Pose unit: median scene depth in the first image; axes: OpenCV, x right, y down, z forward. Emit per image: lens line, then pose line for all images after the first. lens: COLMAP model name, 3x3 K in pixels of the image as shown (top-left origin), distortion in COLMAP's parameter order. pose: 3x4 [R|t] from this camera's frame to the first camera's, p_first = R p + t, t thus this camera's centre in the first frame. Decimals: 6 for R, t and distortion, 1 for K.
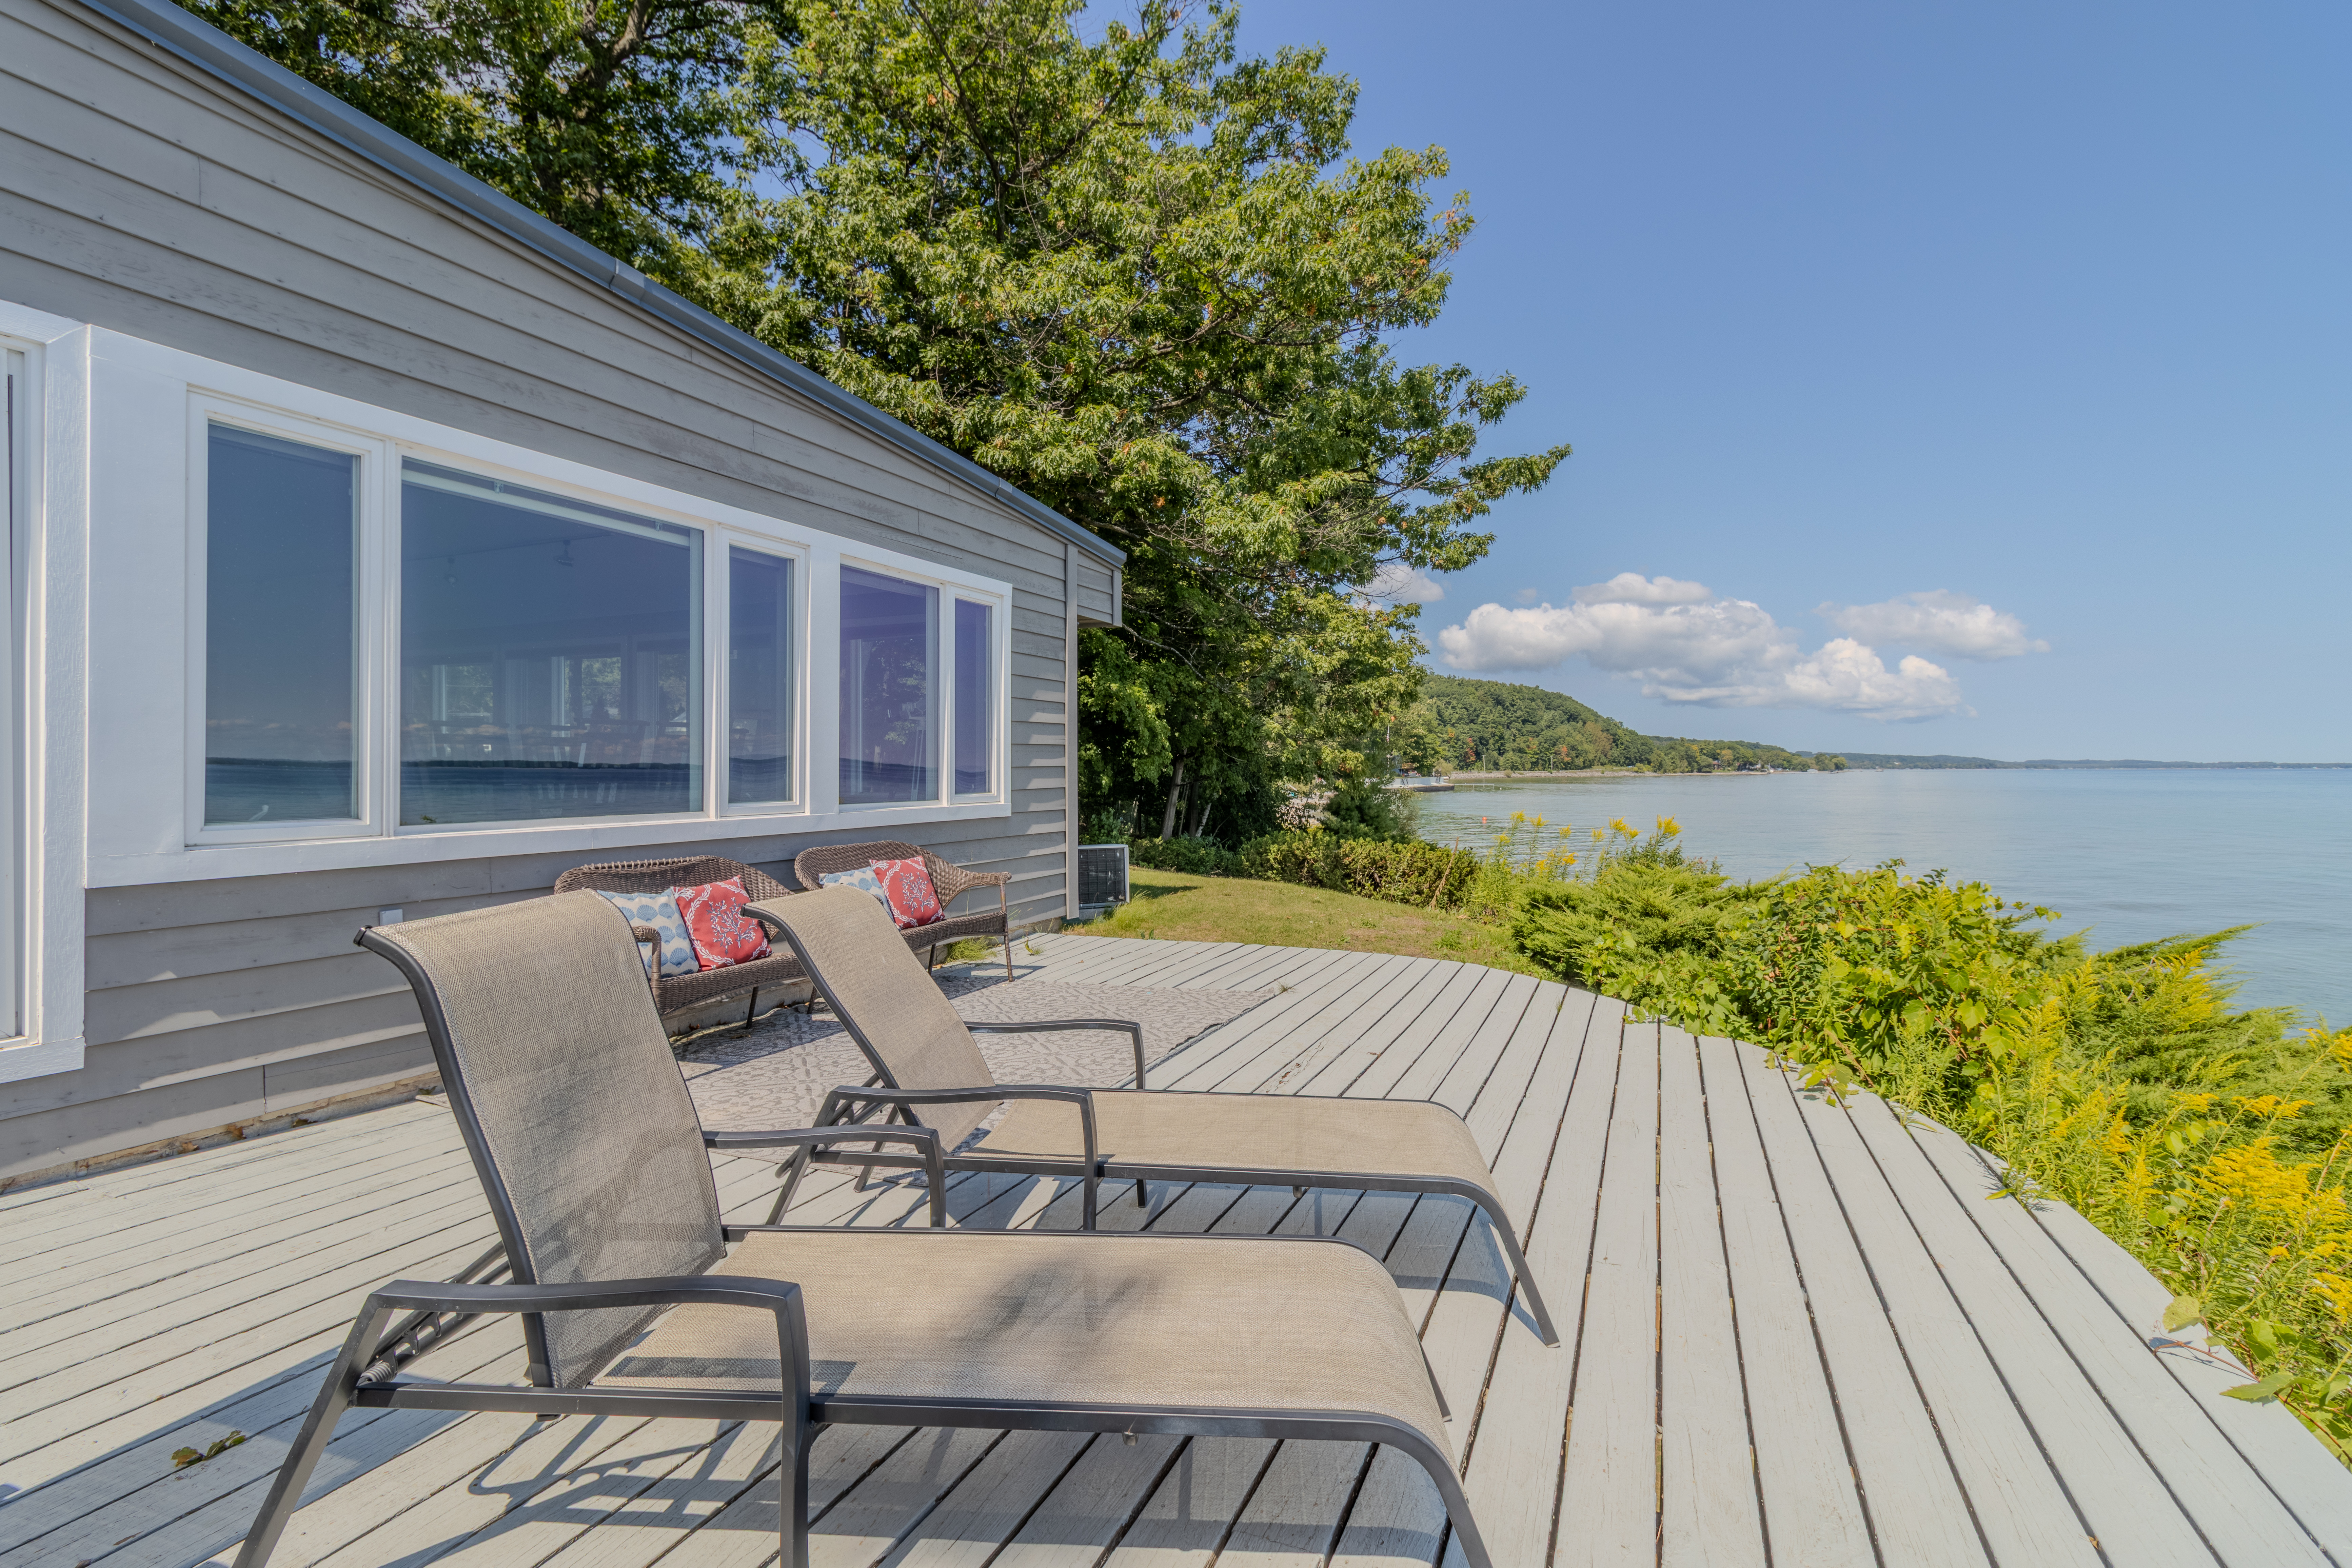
lens RADIAL K [[1093.2, 0, 1173.0], [0, 1093.2, 757.9], [0, 0, 1]] dist [0.002904, 0.000116]
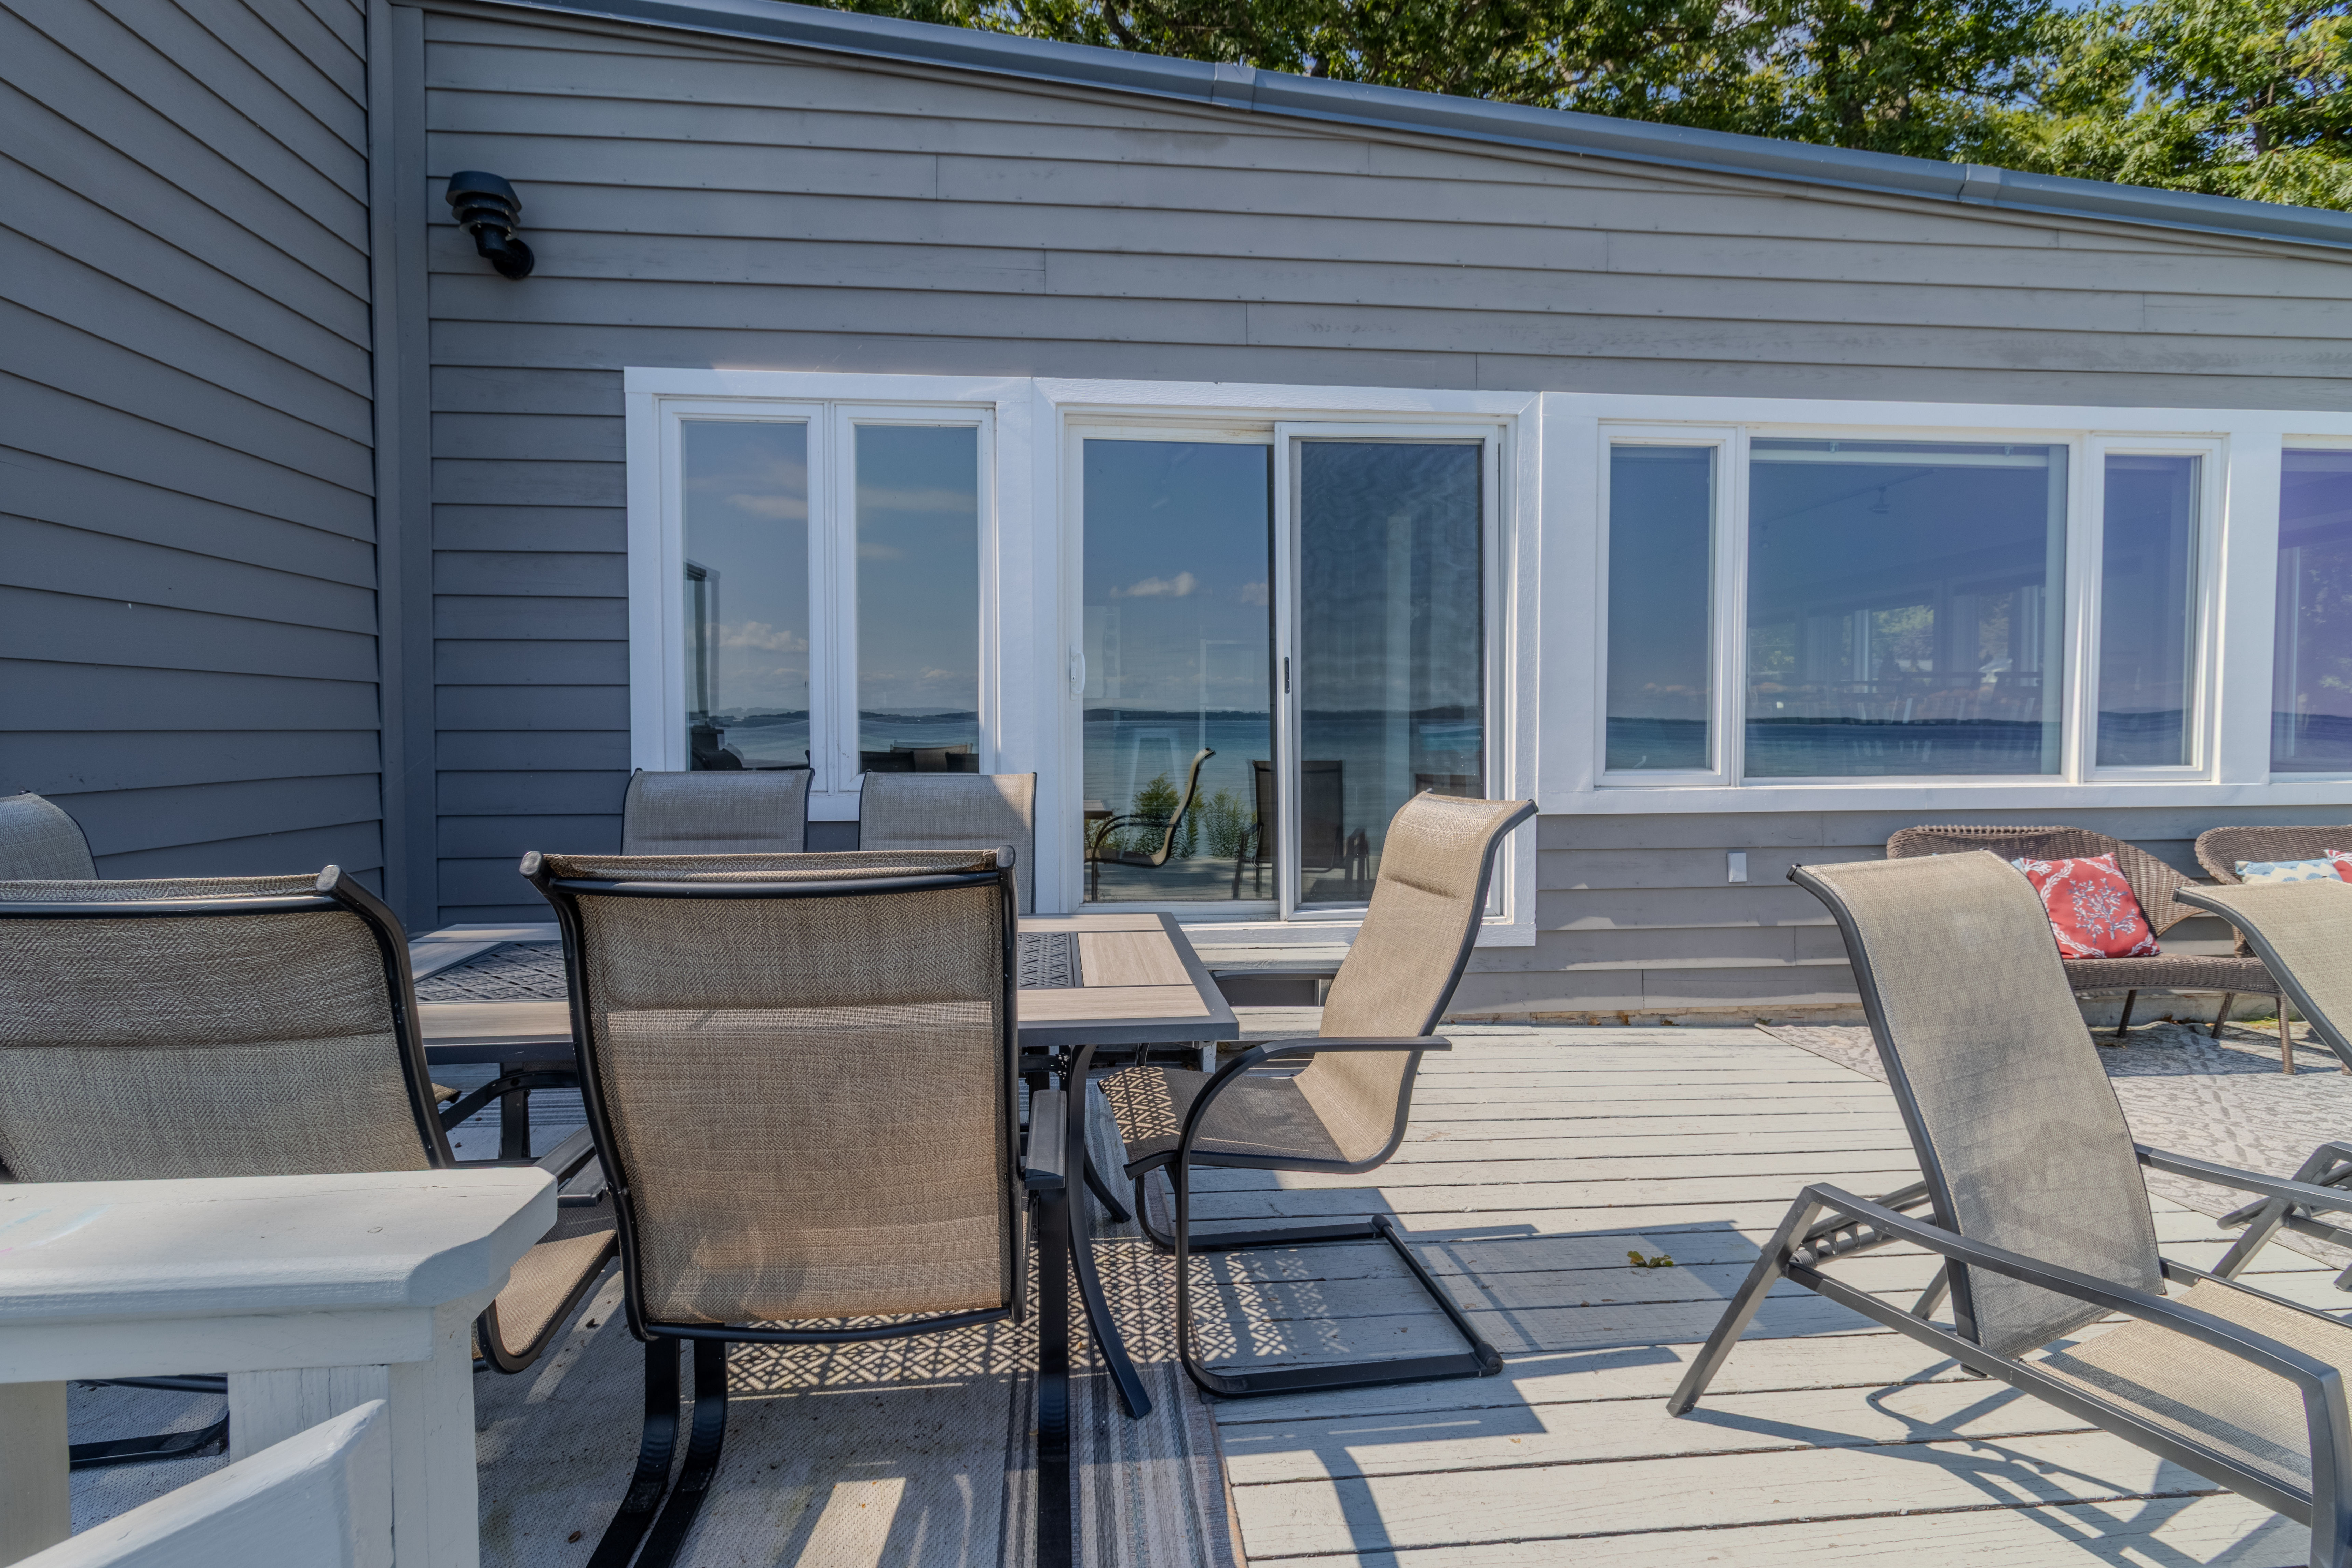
lens RADIAL K [[1101.1, 0, 1169.6], [0, 1101.1, 761.8], [0, 0, 1]] dist [0.003910, -0.000274]
pose [[0.492998, 0.026718, -0.869620, -0.027944], [0.010228, 0.999281, 0.036500, 0.000072], [0.869970, -0.026888, 0.492371, -0.048552]]
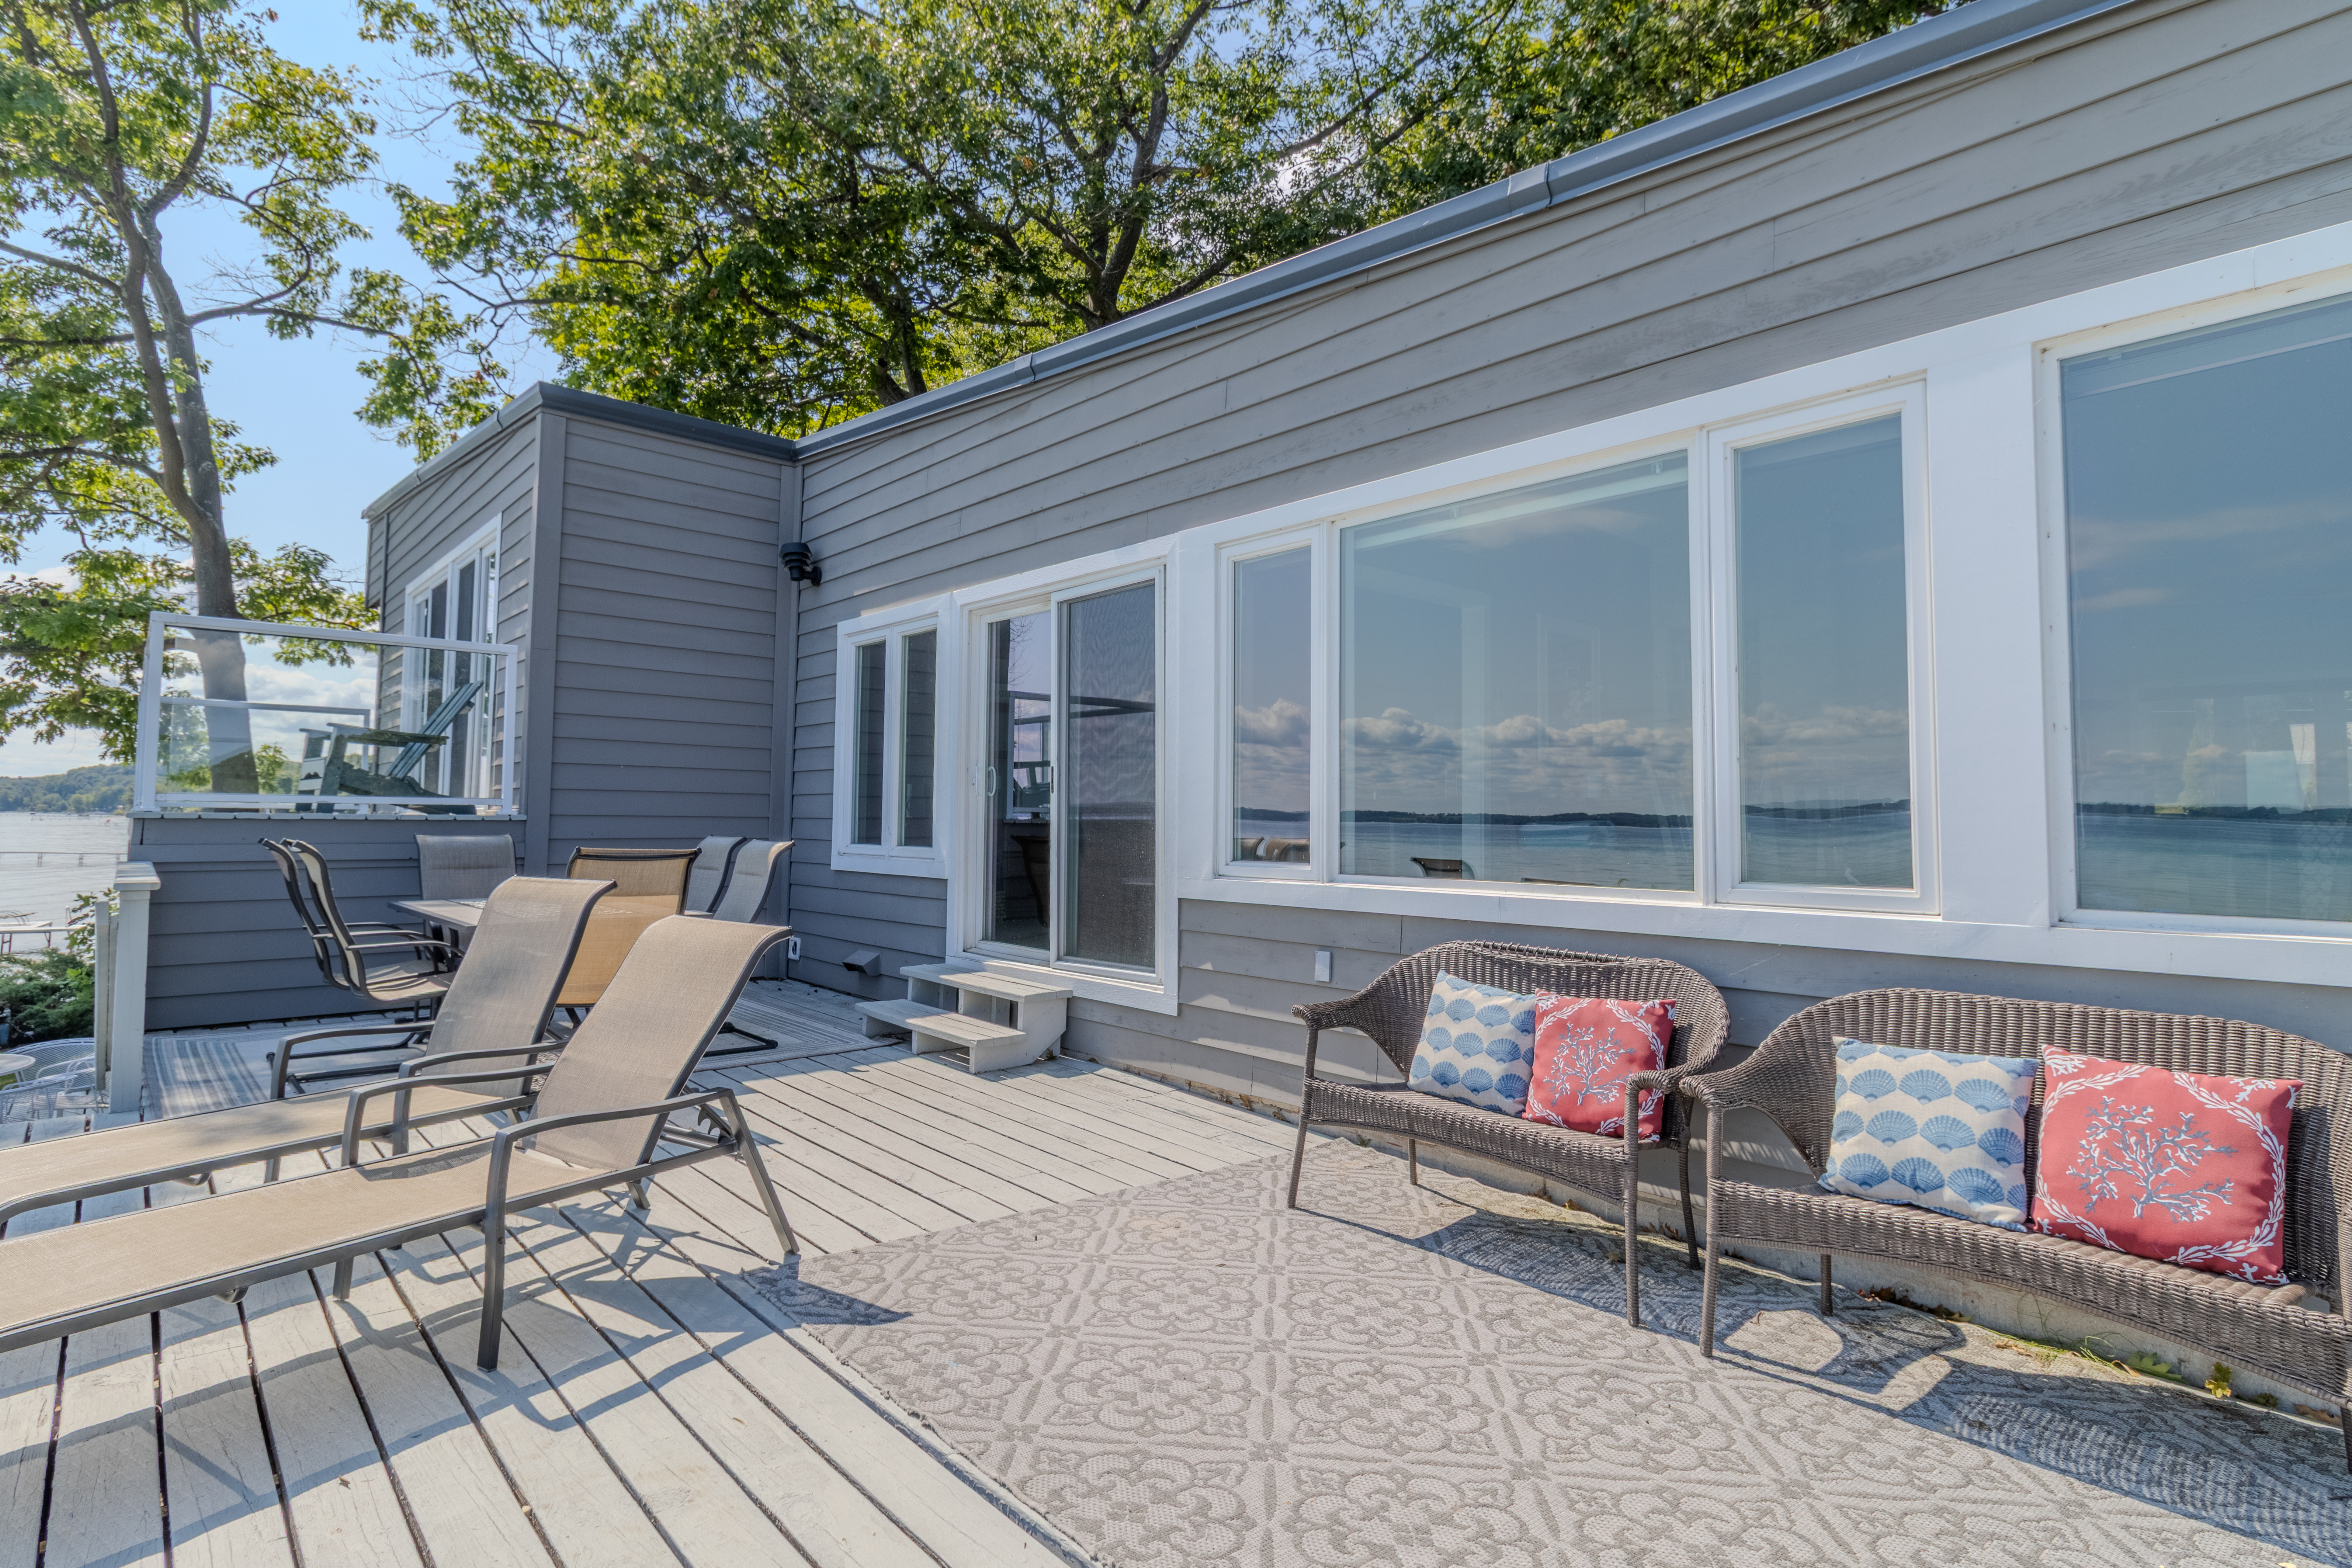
lens RADIAL K [[1093.2, 0, 1173.0], [0, 1093.2, 757.9], [0, 0, 1]] dist [0.002904, 0.000116]
pose [[-0.369769, -0.052779, -0.927623, 0.354570], [0.002384, 0.998328, -0.057752, 0.010729], [0.929121, -0.023566, -0.369025, 1.275066]]
